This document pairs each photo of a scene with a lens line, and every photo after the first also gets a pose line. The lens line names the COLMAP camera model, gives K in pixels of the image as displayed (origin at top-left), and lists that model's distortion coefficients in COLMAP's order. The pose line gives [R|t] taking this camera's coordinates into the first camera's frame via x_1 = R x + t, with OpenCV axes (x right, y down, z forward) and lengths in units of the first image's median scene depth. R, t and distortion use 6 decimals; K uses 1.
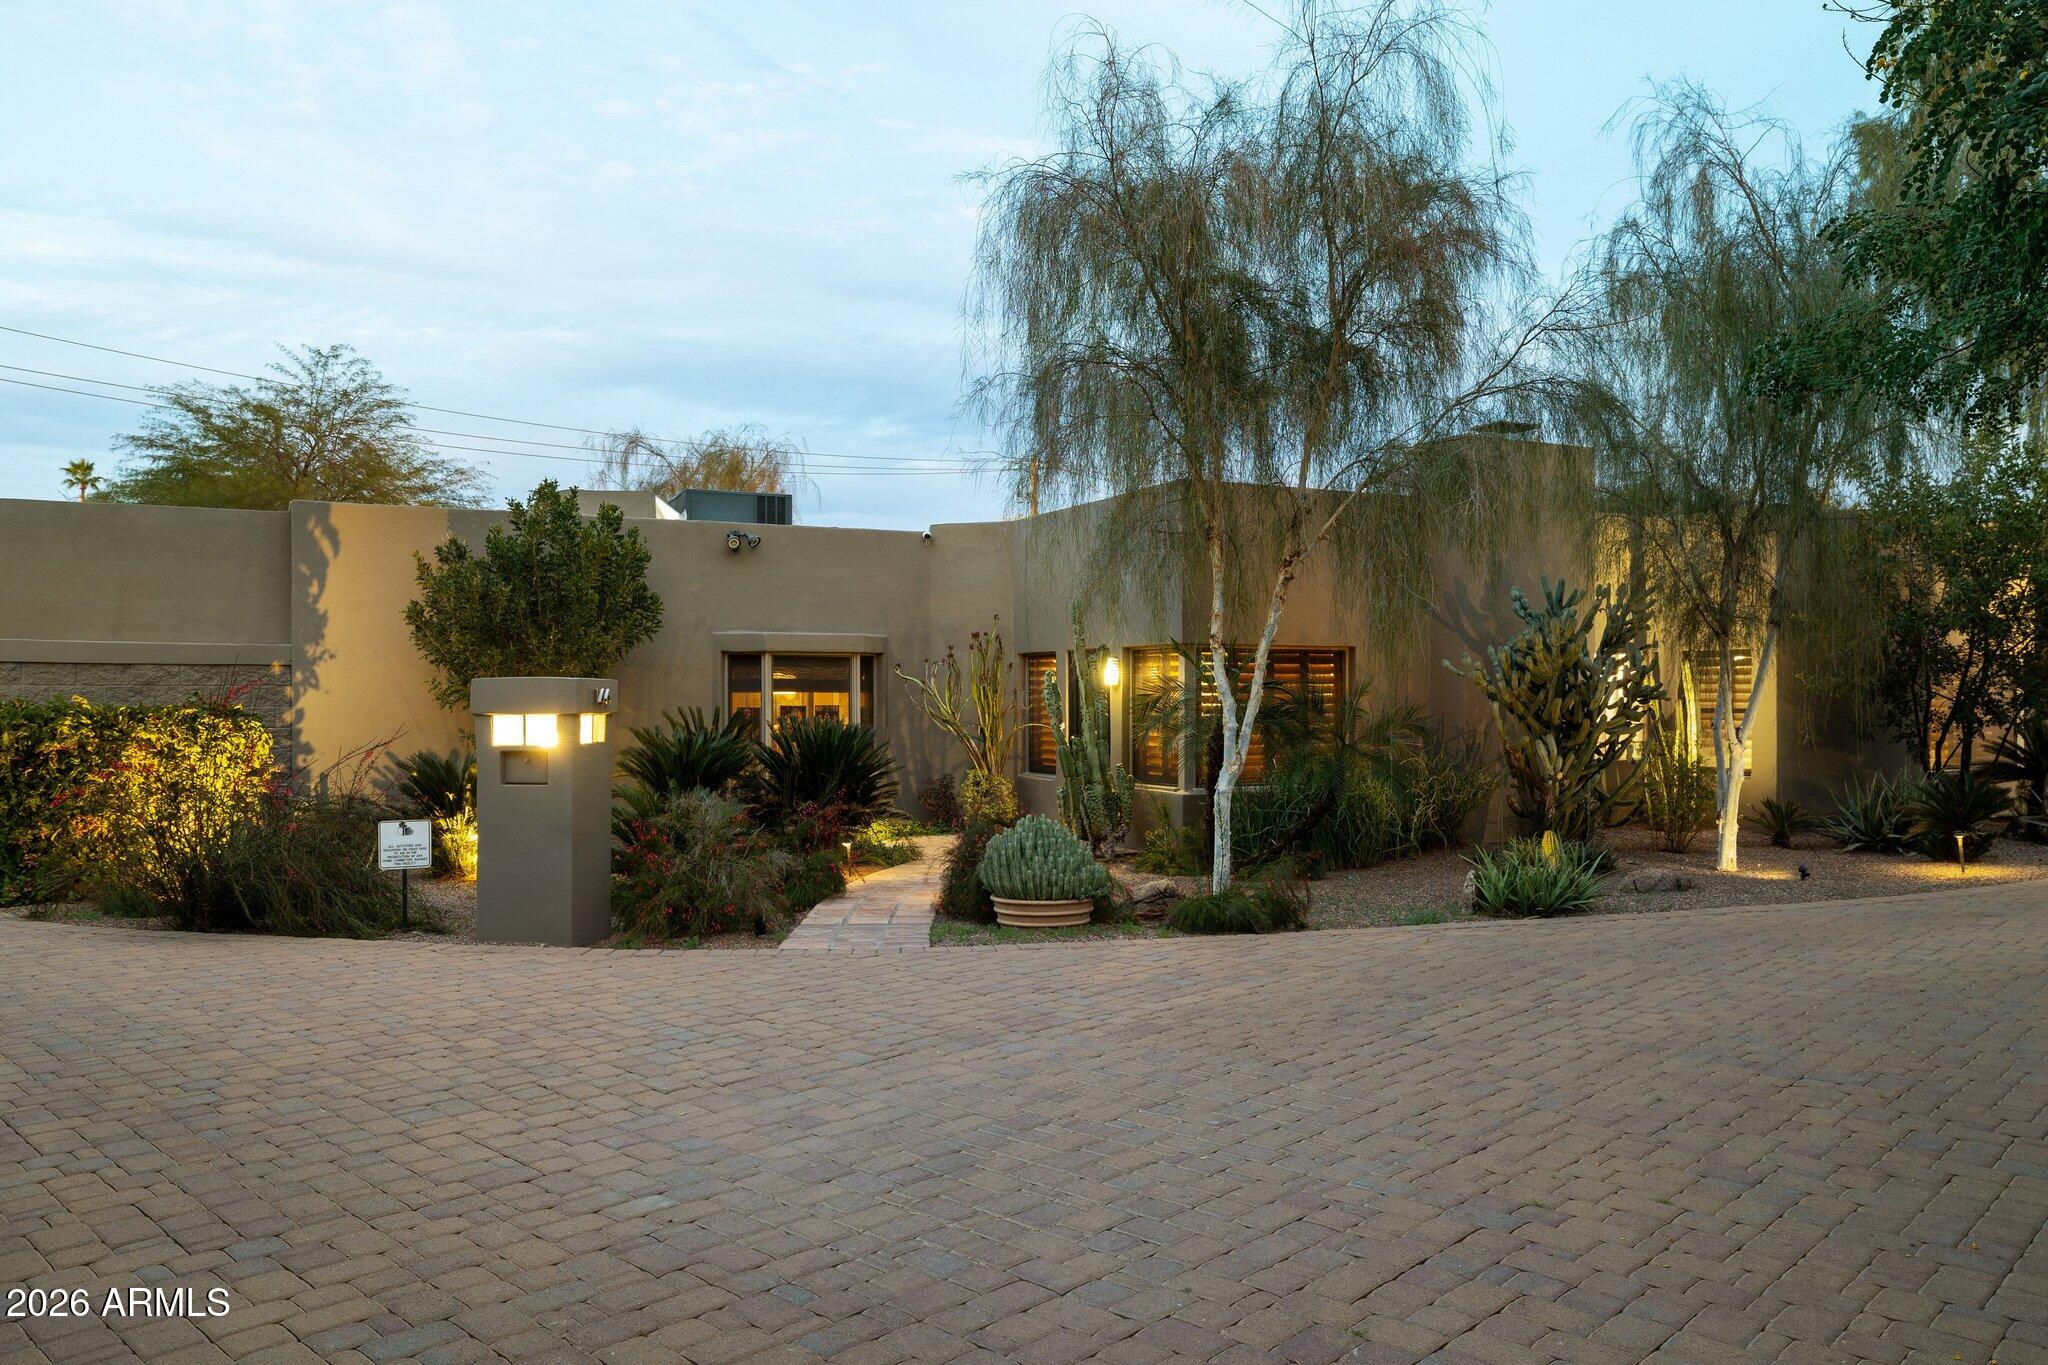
lens RADIAL K [[1474.5, 0, 1024.8], [0, 1474.5, 686.5], [0, 0, 1]] dist [-0.041547, -0.000815]
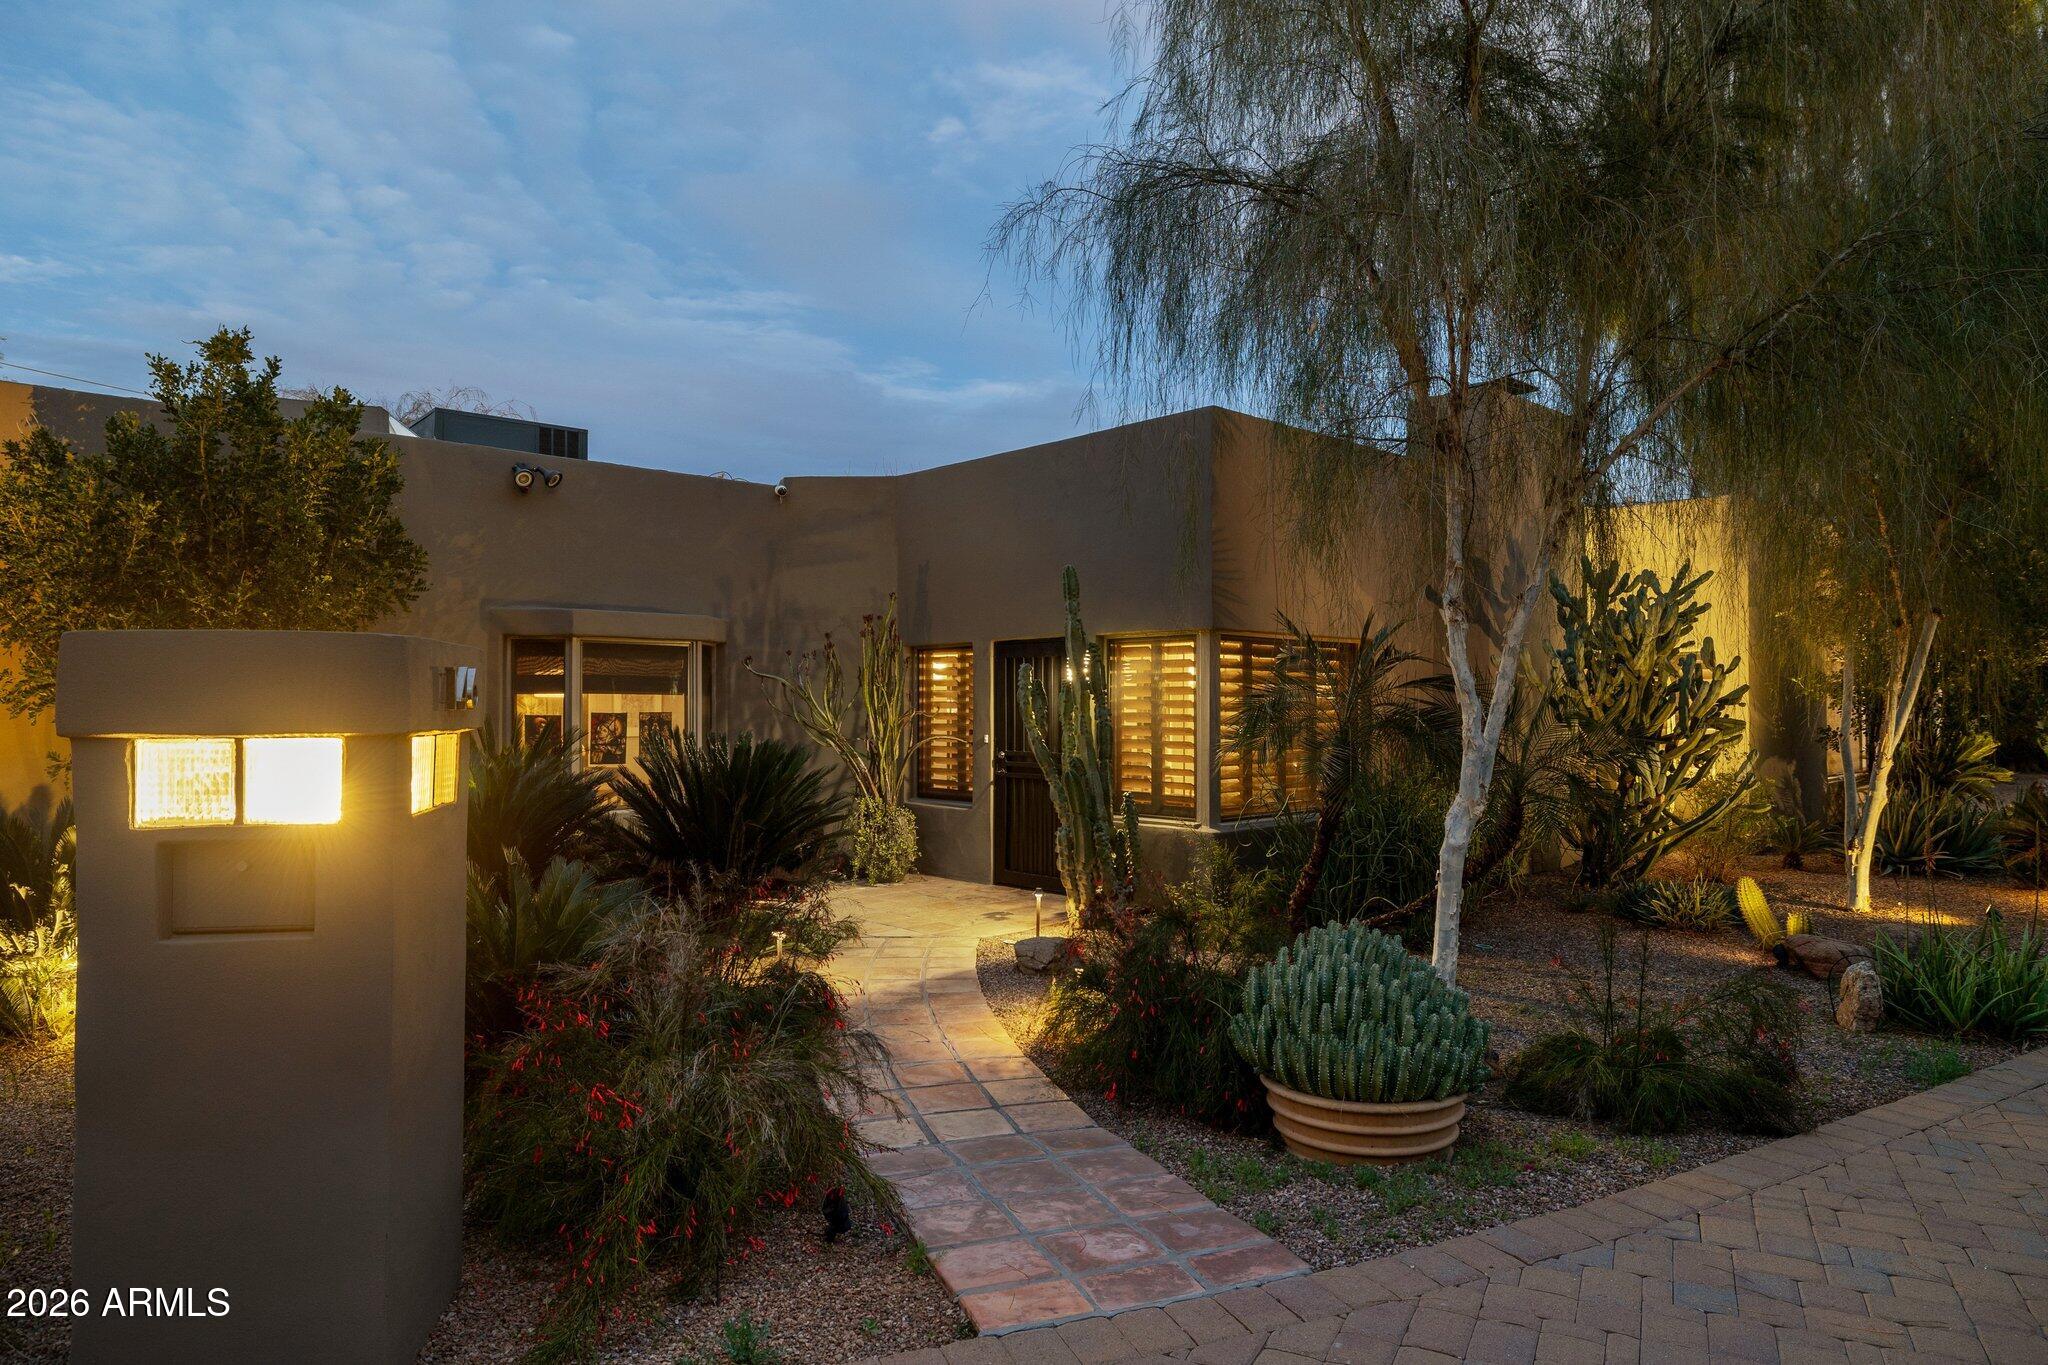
lens RADIAL K [[1239.6, 0, 1023.5], [0, 1239.6, 670.5], [0, 0, 1]] dist [-0.008165, 0.001045]
pose [[0.958300, 0.008530, 0.285638, -0.152006], [-0.002302, 0.999752, -0.022133, 0.006106], [-0.285756, 0.020552, 0.958082, 0.411386]]
